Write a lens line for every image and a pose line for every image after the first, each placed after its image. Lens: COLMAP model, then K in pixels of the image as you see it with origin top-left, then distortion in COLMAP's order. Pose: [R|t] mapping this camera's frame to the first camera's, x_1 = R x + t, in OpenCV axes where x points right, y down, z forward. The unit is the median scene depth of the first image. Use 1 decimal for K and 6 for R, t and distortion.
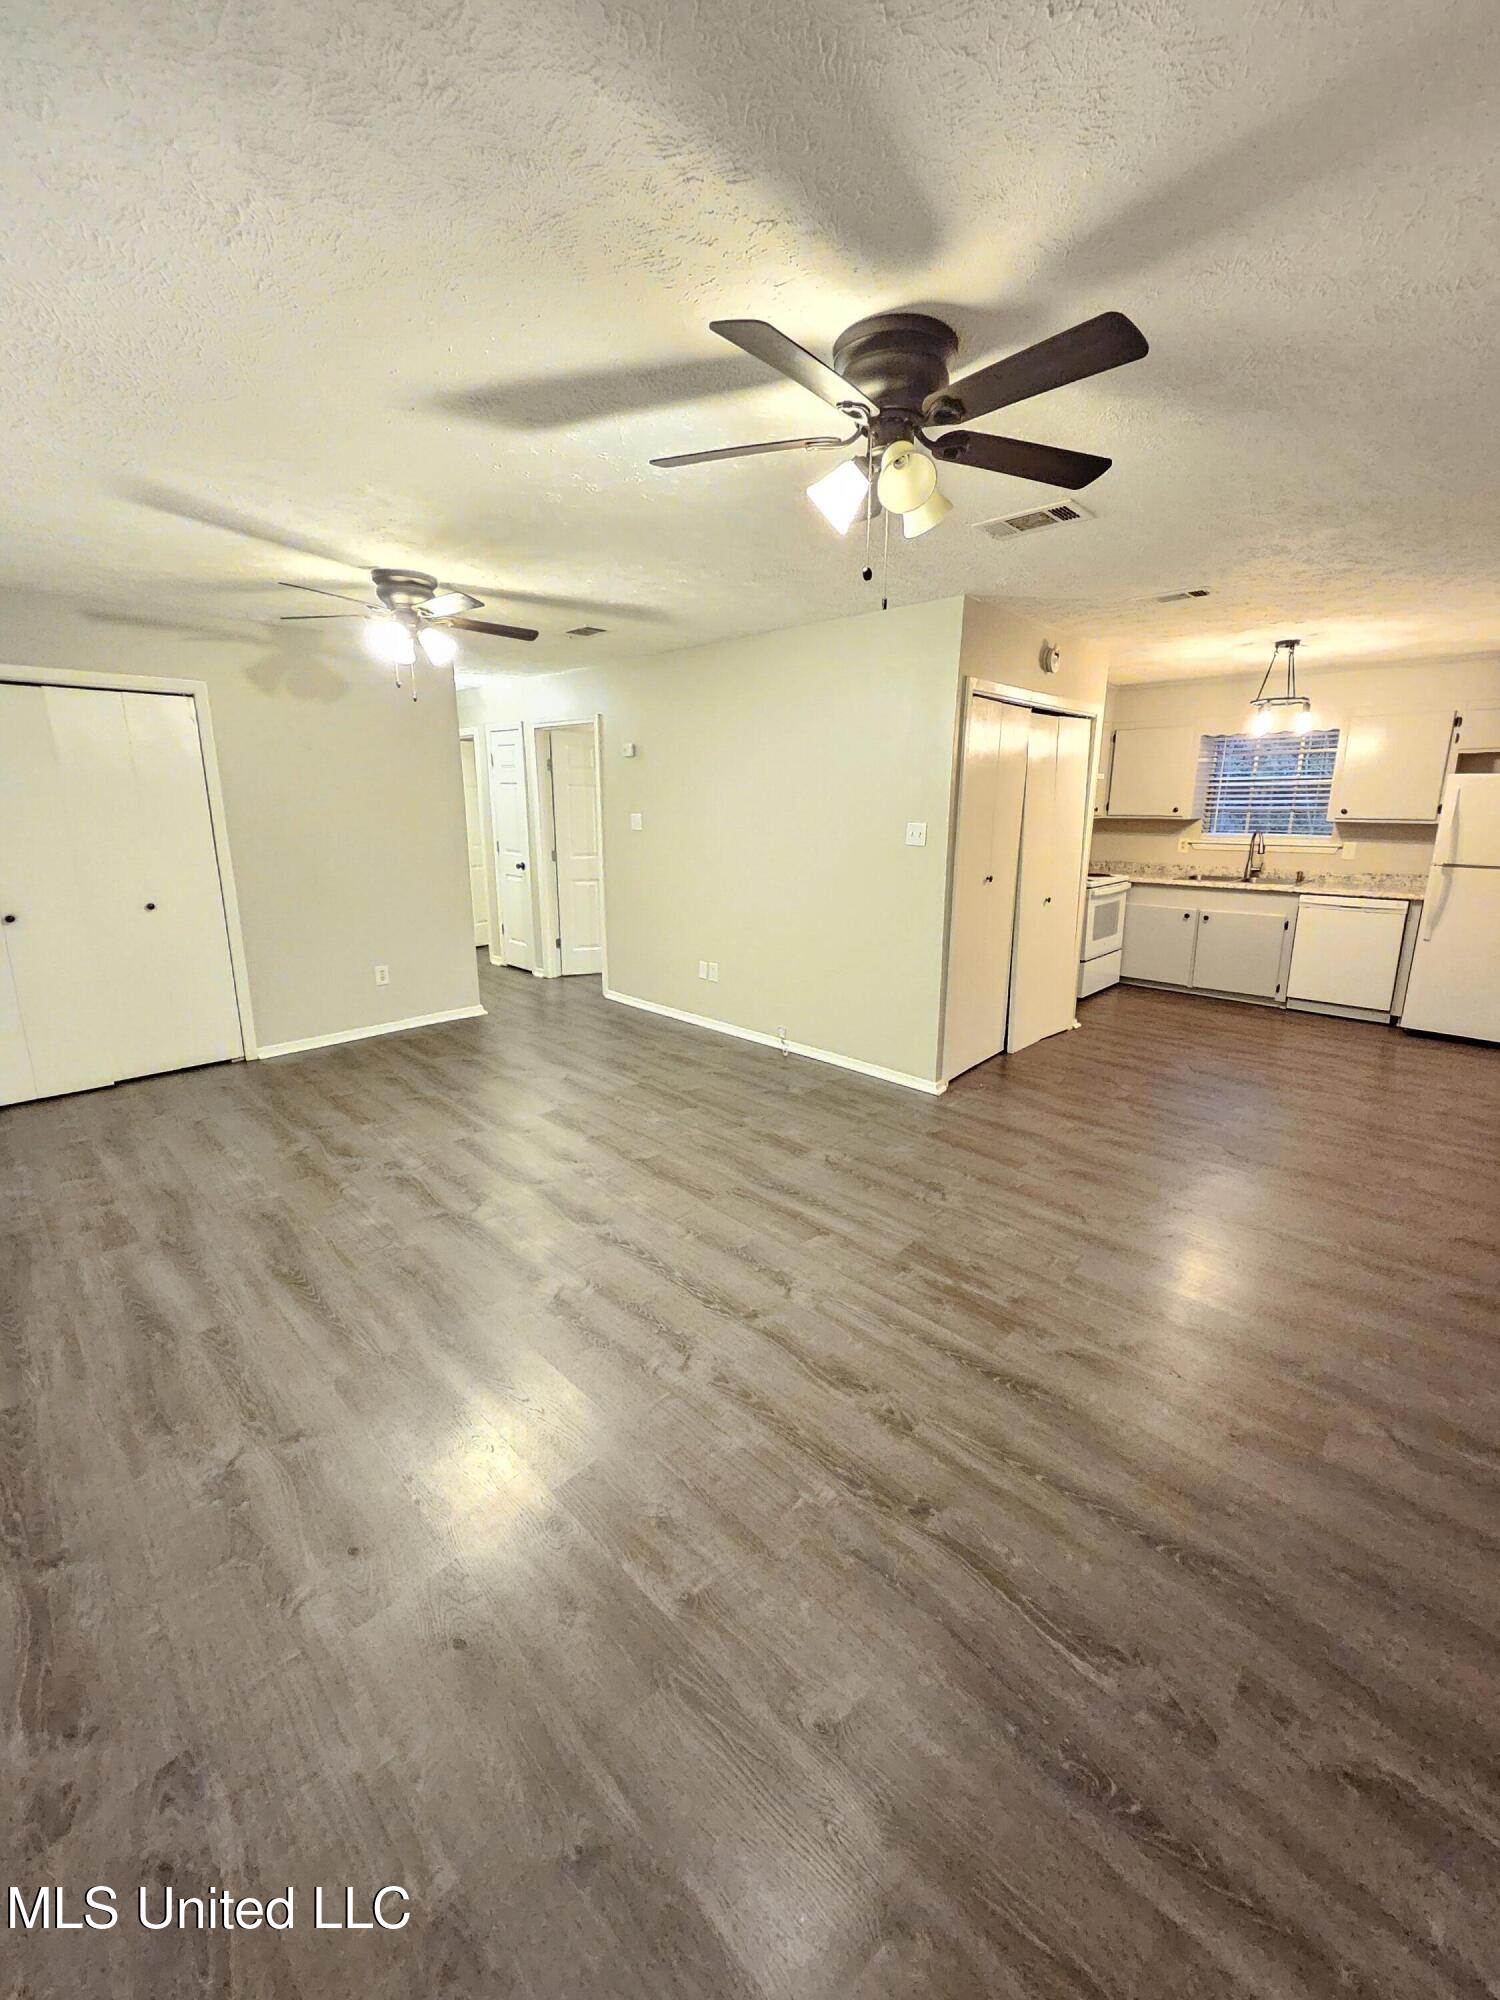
lens RADIAL K [[783.4, 0, 765.6], [0, 783.4, 969.2], [0, 0, 1]] dist [-0.000763, -0.000232]
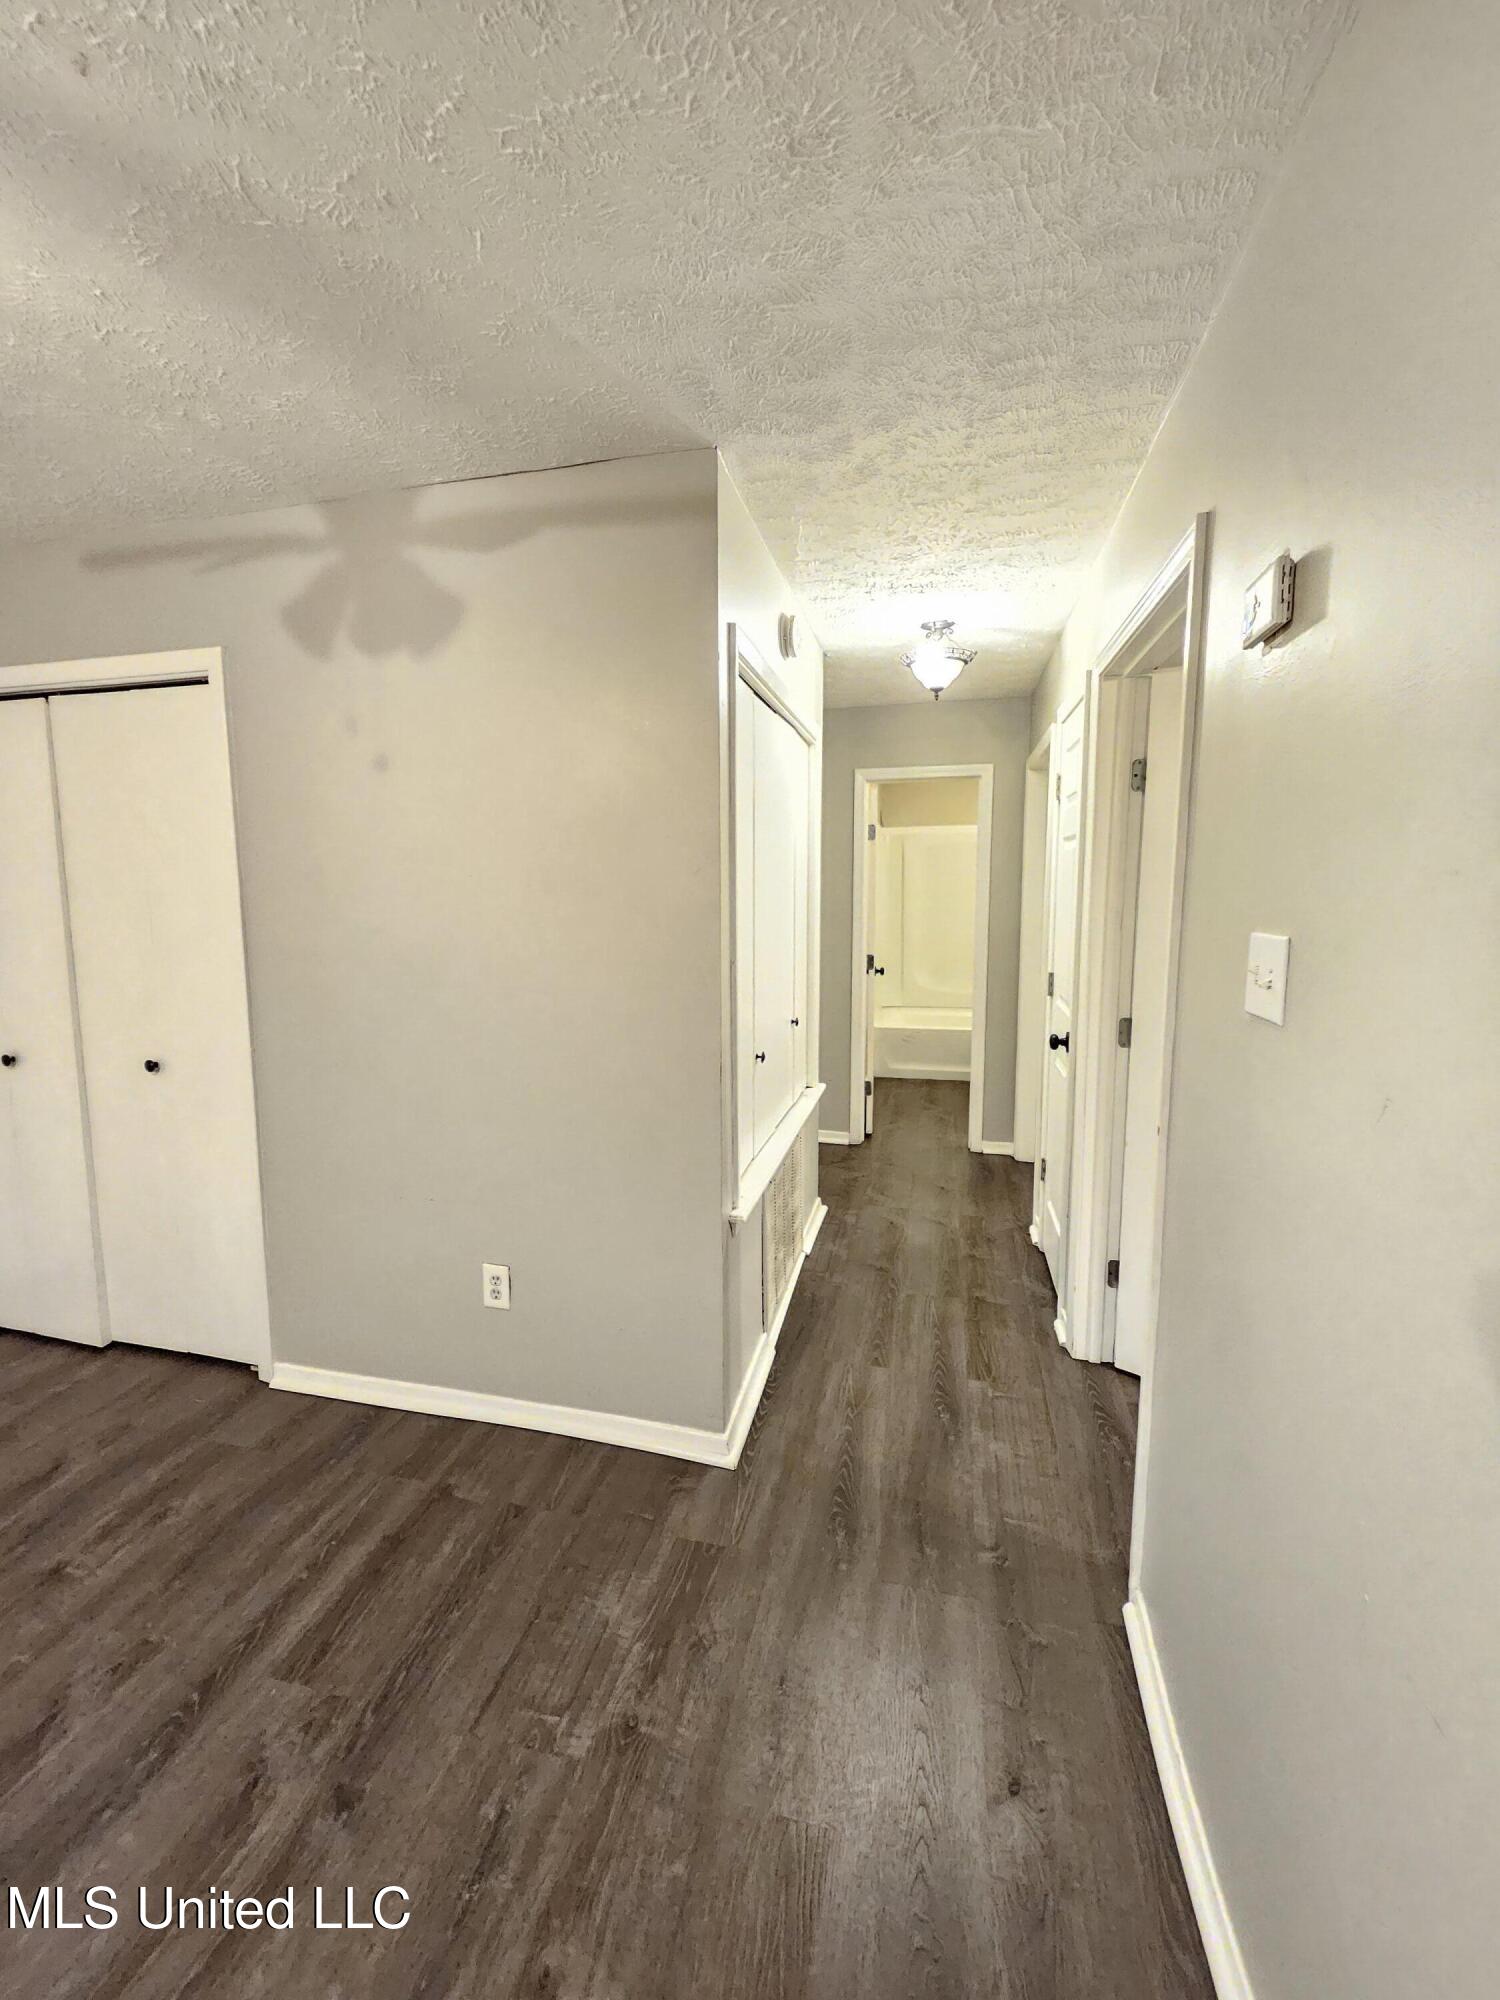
lens RADIAL K [[794.6, 0, 759.8], [0, 794.6, 972.3], [0, 0, 1]] dist [0.005417, -0.000741]
pose [[0.510304, 0.089916, -0.855281, -0.088915], [-0.178433, 0.983947, -0.003019, -0.243336], [0.841280, 0.154151, 0.518156, 1.160844]]
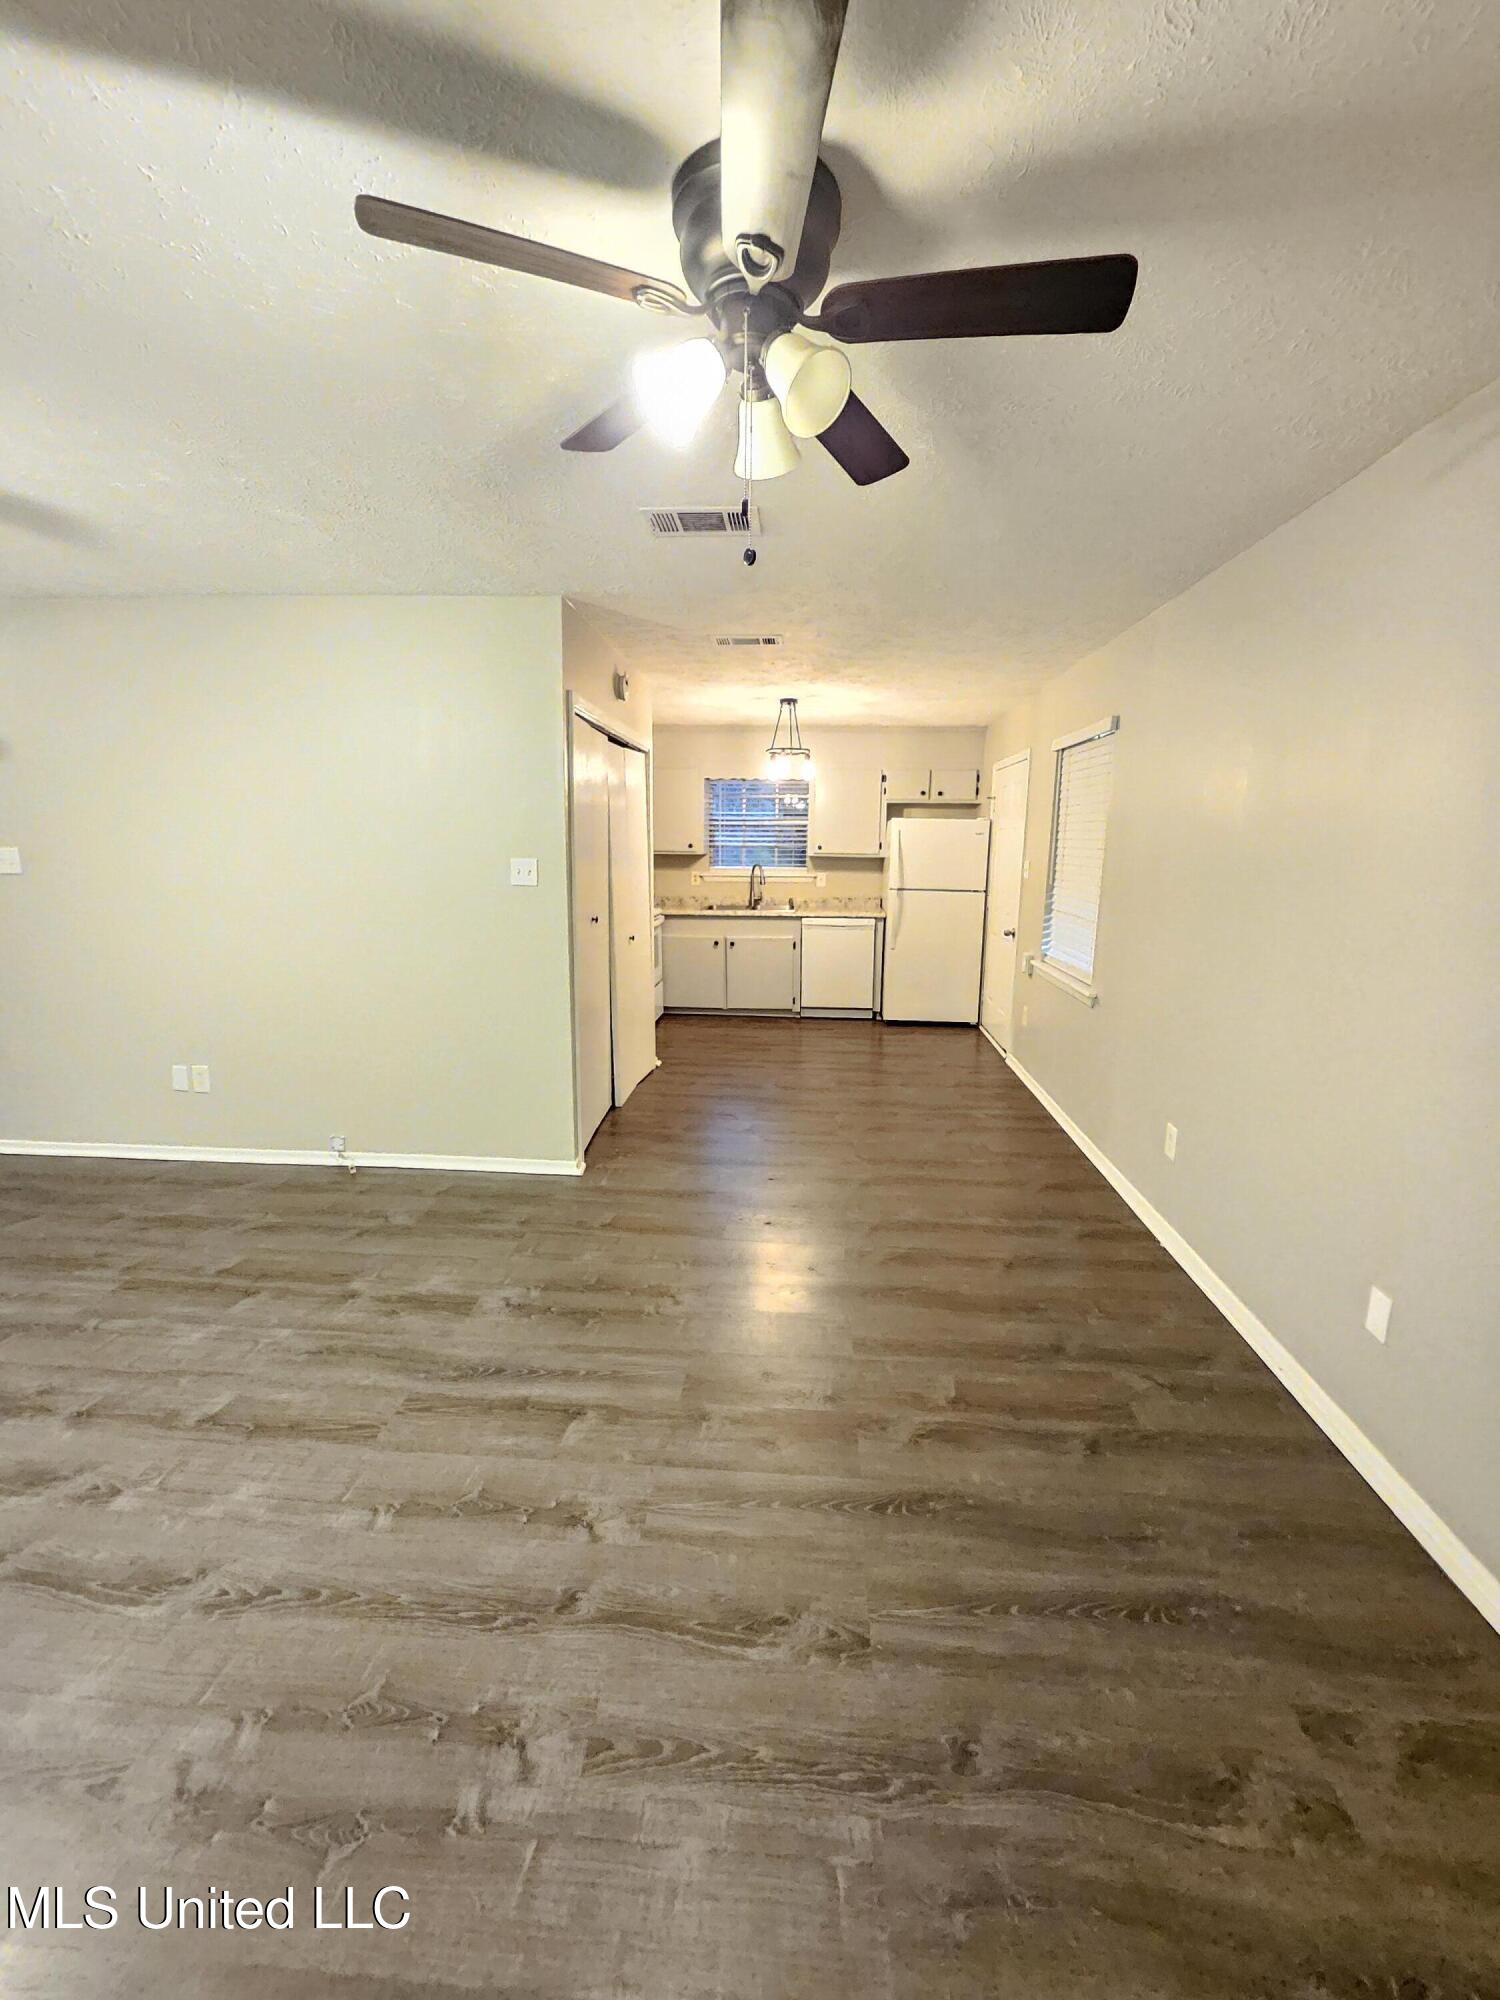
lens RADIAL K [[783.4, 0, 765.6], [0, 783.4, 969.2], [0, 0, 1]] dist [-0.000763, -0.000232]
pose [[0.765705, -0.095784, 0.636020, -0.158600], [0.124557, 0.992212, -0.000529, -0.039160], [-0.631016, 0.079626, 0.771673, 0.213017]]
